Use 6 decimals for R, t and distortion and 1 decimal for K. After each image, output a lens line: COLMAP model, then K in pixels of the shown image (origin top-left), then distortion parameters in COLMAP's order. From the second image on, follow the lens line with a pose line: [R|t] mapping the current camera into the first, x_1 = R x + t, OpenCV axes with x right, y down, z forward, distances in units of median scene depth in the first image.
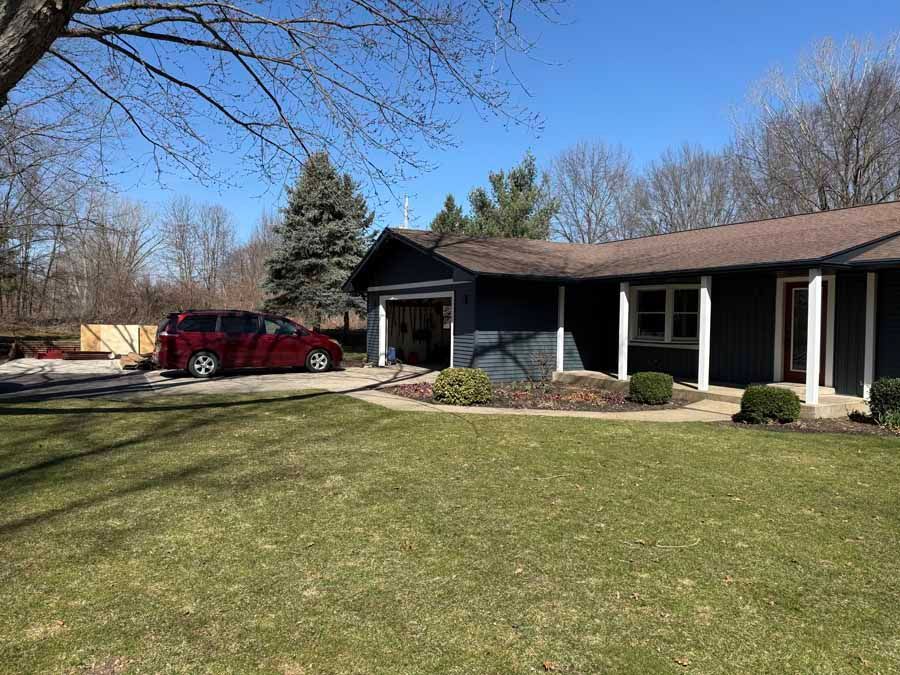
lens RADIAL K [[649.9, 0, 450.0], [0, 649.9, 337.5], [0, 0, 1]] dist [0.001506, -0.001895]
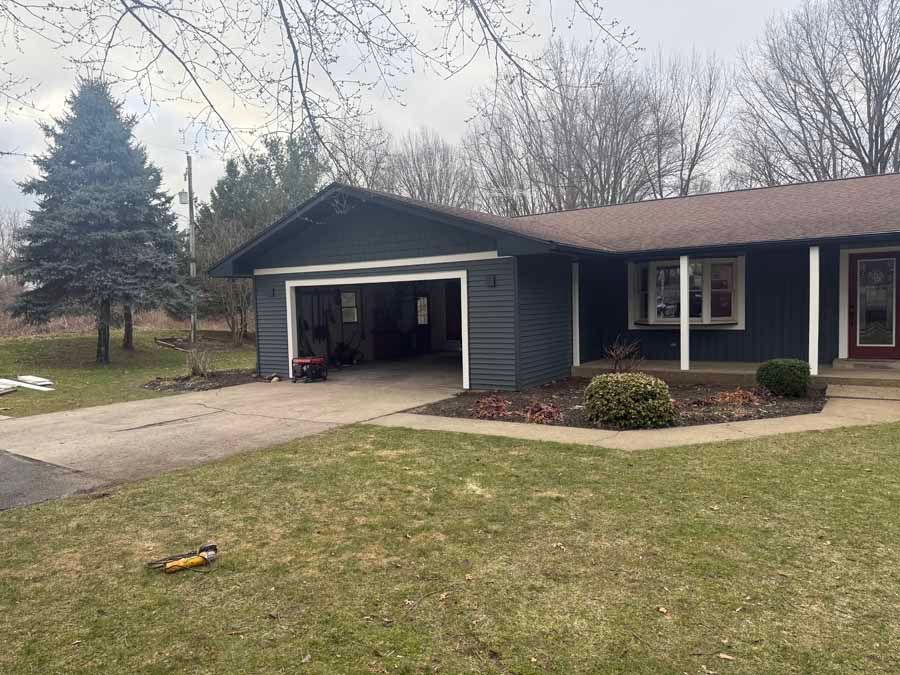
lens RADIAL K [[649.9, 0, 450.0], [0, 649.9, 337.5], [0, 0, 1]] dist [0.001506, -0.001895]
pose [[0.887992, -0.065642, 0.455149, -0.265625], [0.055082, 0.997817, 0.036442, -0.017573], [-0.456547, -0.007289, 0.889669, 0.272193]]
